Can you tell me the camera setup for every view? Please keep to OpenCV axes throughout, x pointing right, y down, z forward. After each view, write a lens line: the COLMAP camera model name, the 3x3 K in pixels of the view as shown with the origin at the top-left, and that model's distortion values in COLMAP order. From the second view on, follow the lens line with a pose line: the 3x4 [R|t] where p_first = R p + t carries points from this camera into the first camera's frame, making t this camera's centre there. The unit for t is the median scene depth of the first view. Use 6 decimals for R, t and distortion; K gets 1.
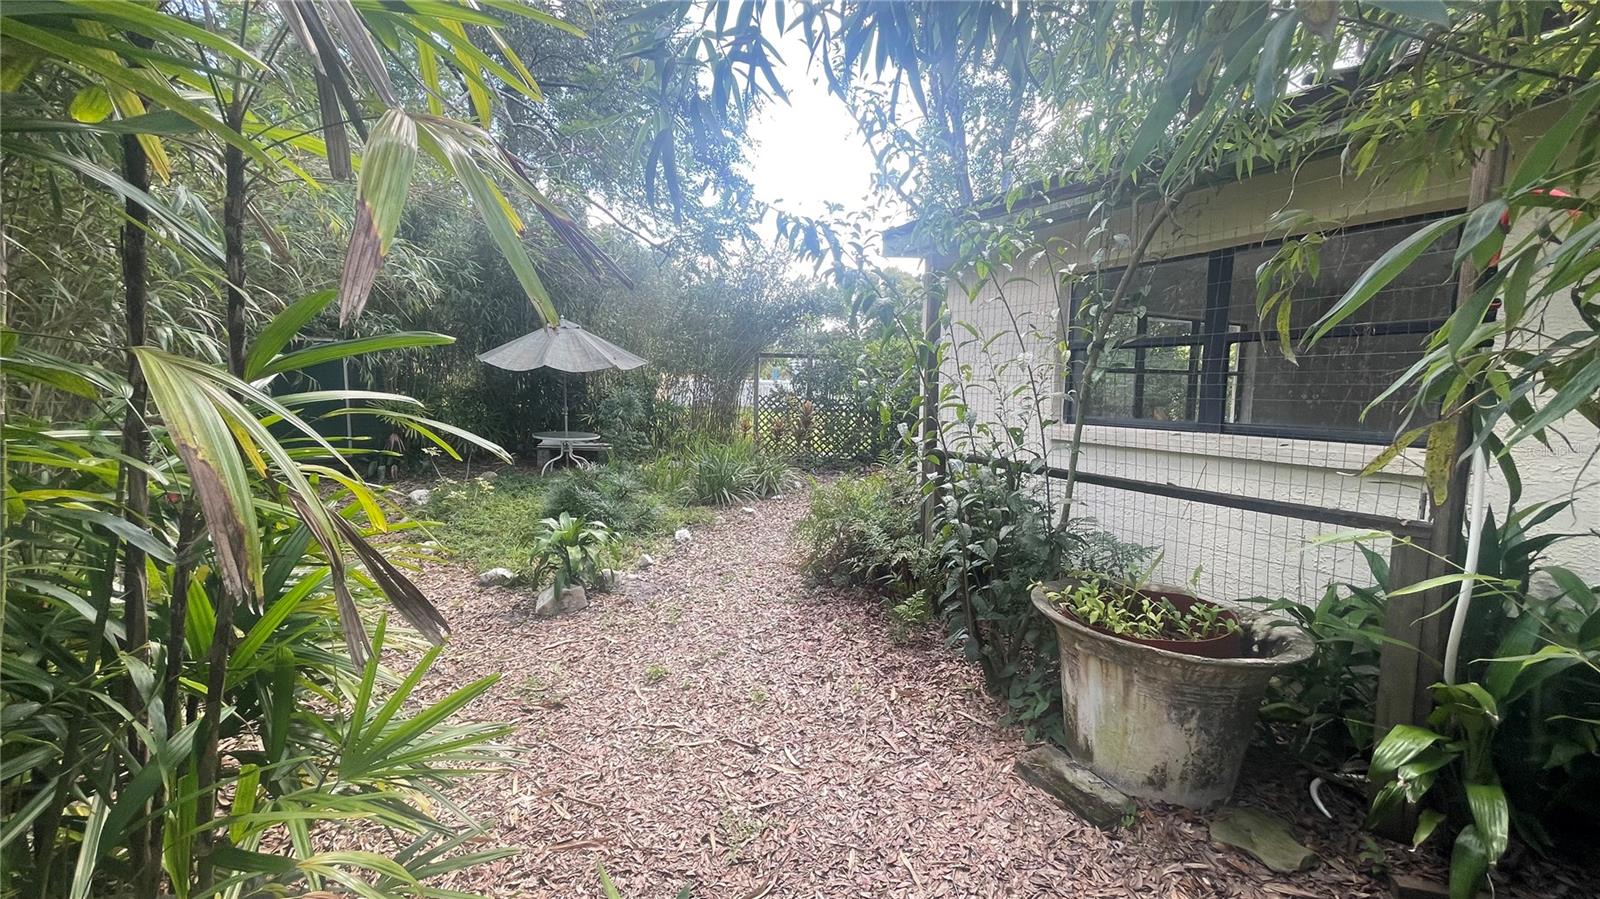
lens RADIAL K [[648.5, 0, 795.7], [0, 648.5, 462.0], [0, 0, 1]] dist [-0.005815, 0.001412]
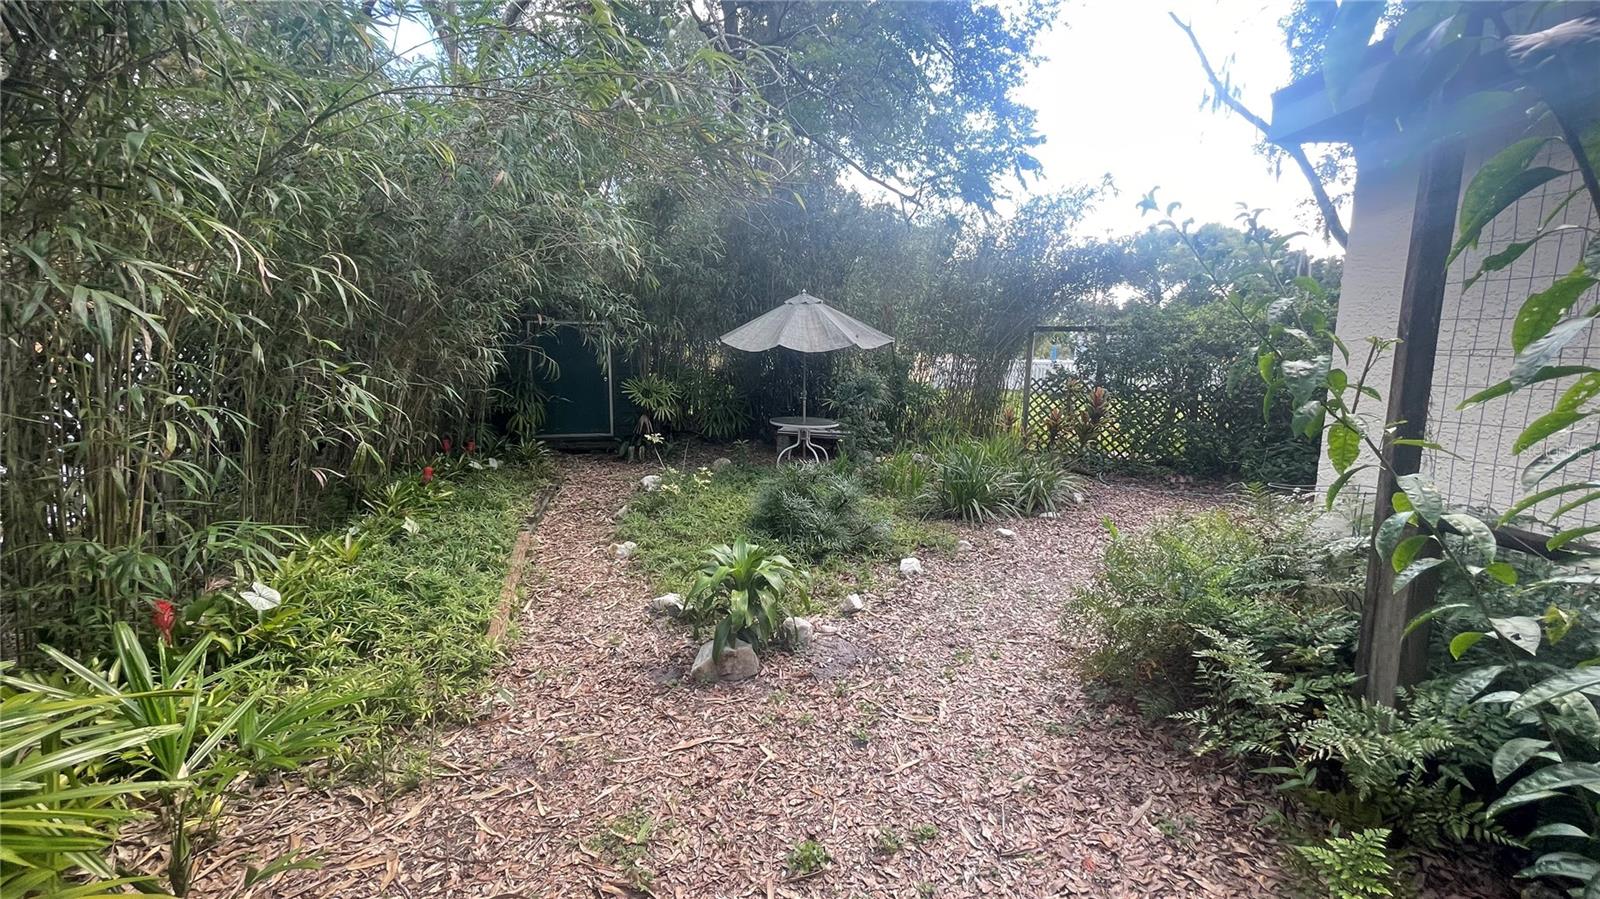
lens RADIAL K [[648.5, 0, 788.9], [0, 648.5, 456.1], [0, 0, 1]] dist [-0.005815, 0.001412]
pose [[0.914961, 0.052591, -0.400100, -0.005375], [-0.044028, 0.998562, 0.030572, -0.021242], [0.401133, -0.010356, 0.915961, 0.166160]]
